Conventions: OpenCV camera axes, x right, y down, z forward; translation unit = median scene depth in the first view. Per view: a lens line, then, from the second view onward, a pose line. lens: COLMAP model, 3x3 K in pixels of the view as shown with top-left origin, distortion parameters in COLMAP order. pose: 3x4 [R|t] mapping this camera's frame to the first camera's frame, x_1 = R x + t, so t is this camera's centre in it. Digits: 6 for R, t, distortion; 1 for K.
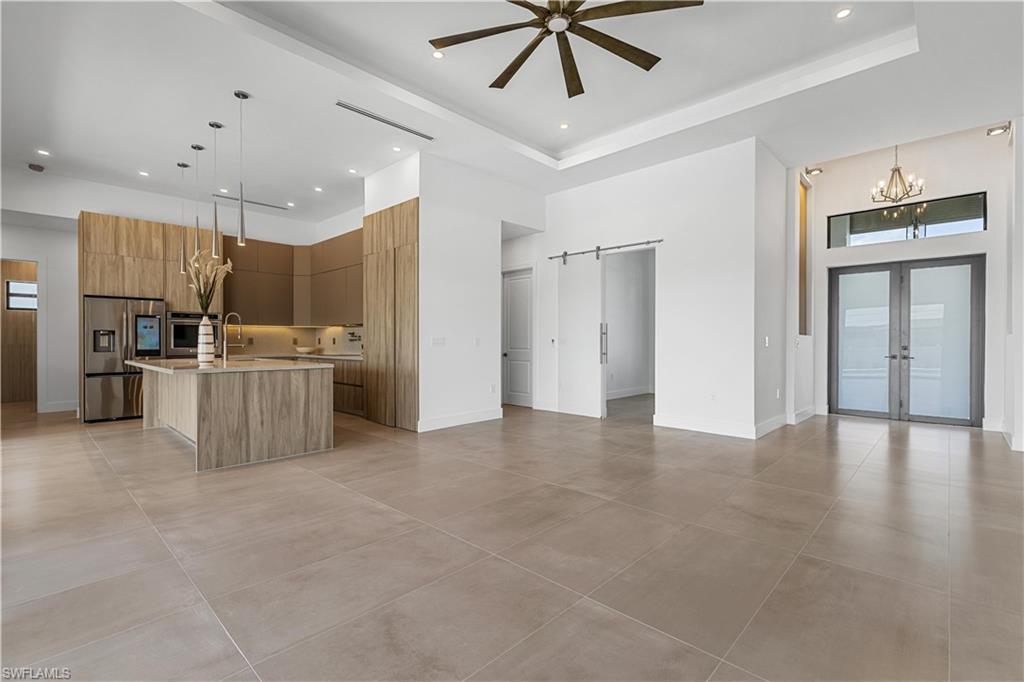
lens RADIAL K [[466.2, 0, 512.0], [0, 466.2, 341.0], [0, 0, 1]] dist [0.000790, 0.000037]
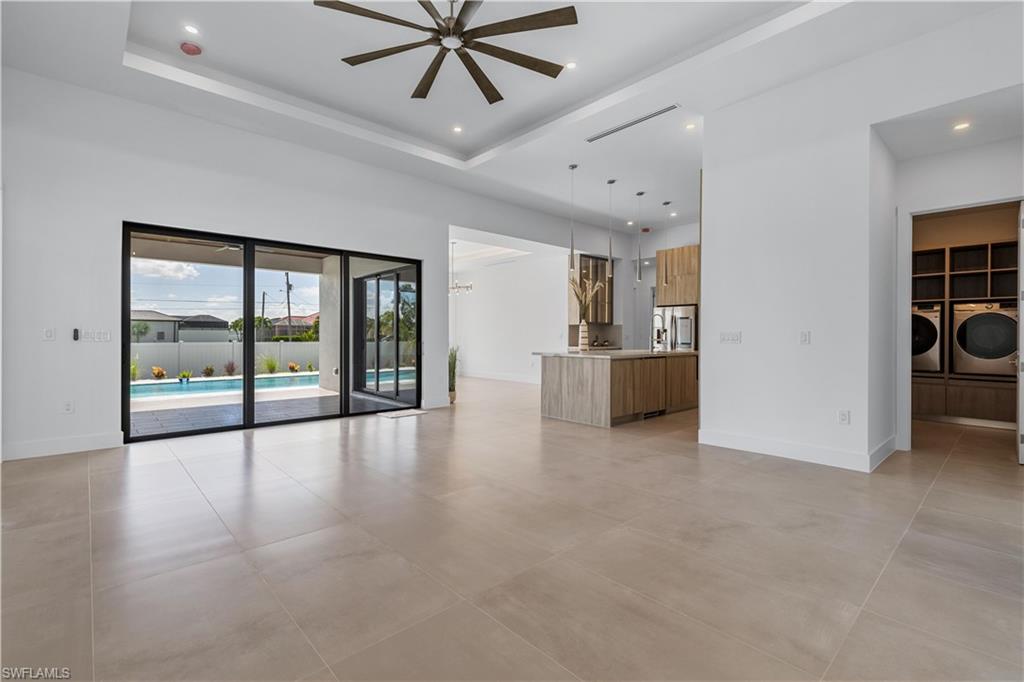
lens RADIAL K [[457.0, 0, 511.4], [0, 457.0, 337.2], [0, 0, 1]] dist [0.004035, 0.000388]
pose [[-0.069785, 0.003226, -0.997557, 0.598296], [-0.006725, 0.999971, 0.003704, 0.000383], [0.997539, 0.006967, -0.069761, 0.634604]]
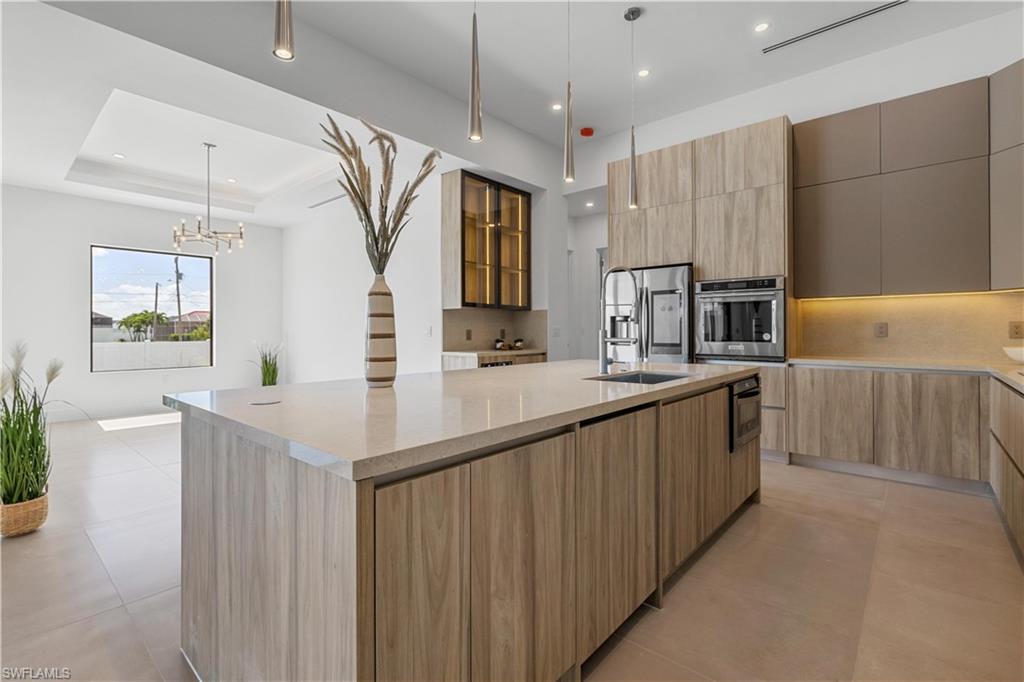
lens RADIAL K [[462.4, 0, 512.5], [0, 462.4, 330.2], [0, 0, 1]] dist [0.001097, 0.000125]
pose [[0.049075, -0.004078, -0.998787, -0.160313], [-0.000160, 0.999992, -0.004091, 0.002635], [0.998795, 0.000361, 0.049074, 0.803531]]
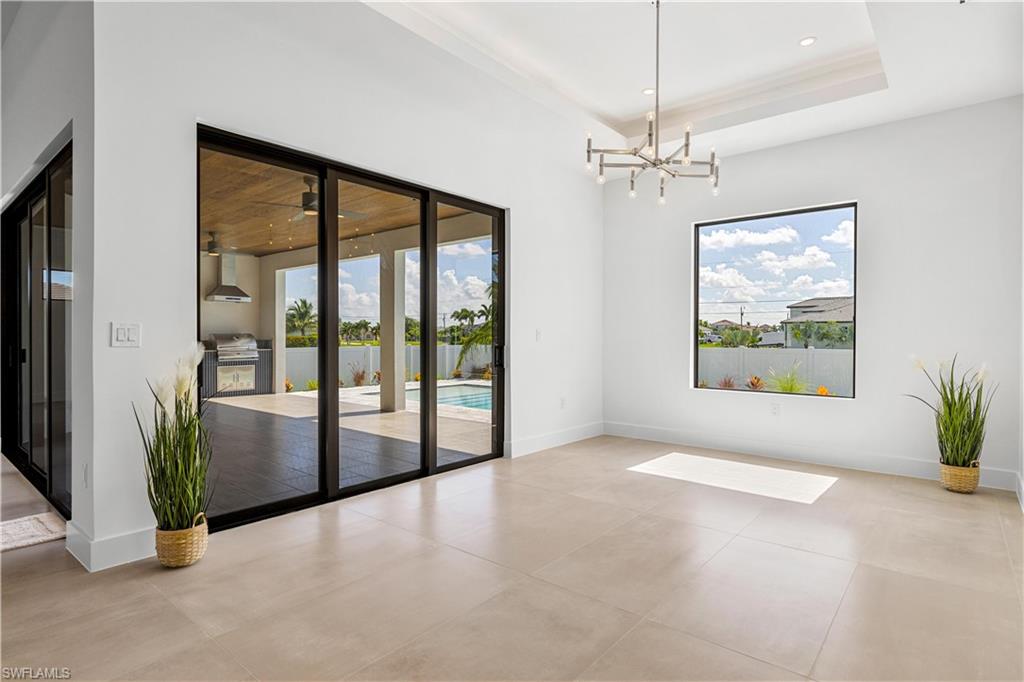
lens RADIAL K [[531.7, 0, 512.0], [0, 531.7, 341.0], [0, 0, 1]] dist [-0.004269, -0.000297]
pose [[-0.997698, -0.004115, -0.067684, -0.842246], [-0.004990, 0.999906, 0.012764, 0.000992], [0.067625, 0.013072, -0.997625, 0.815346]]
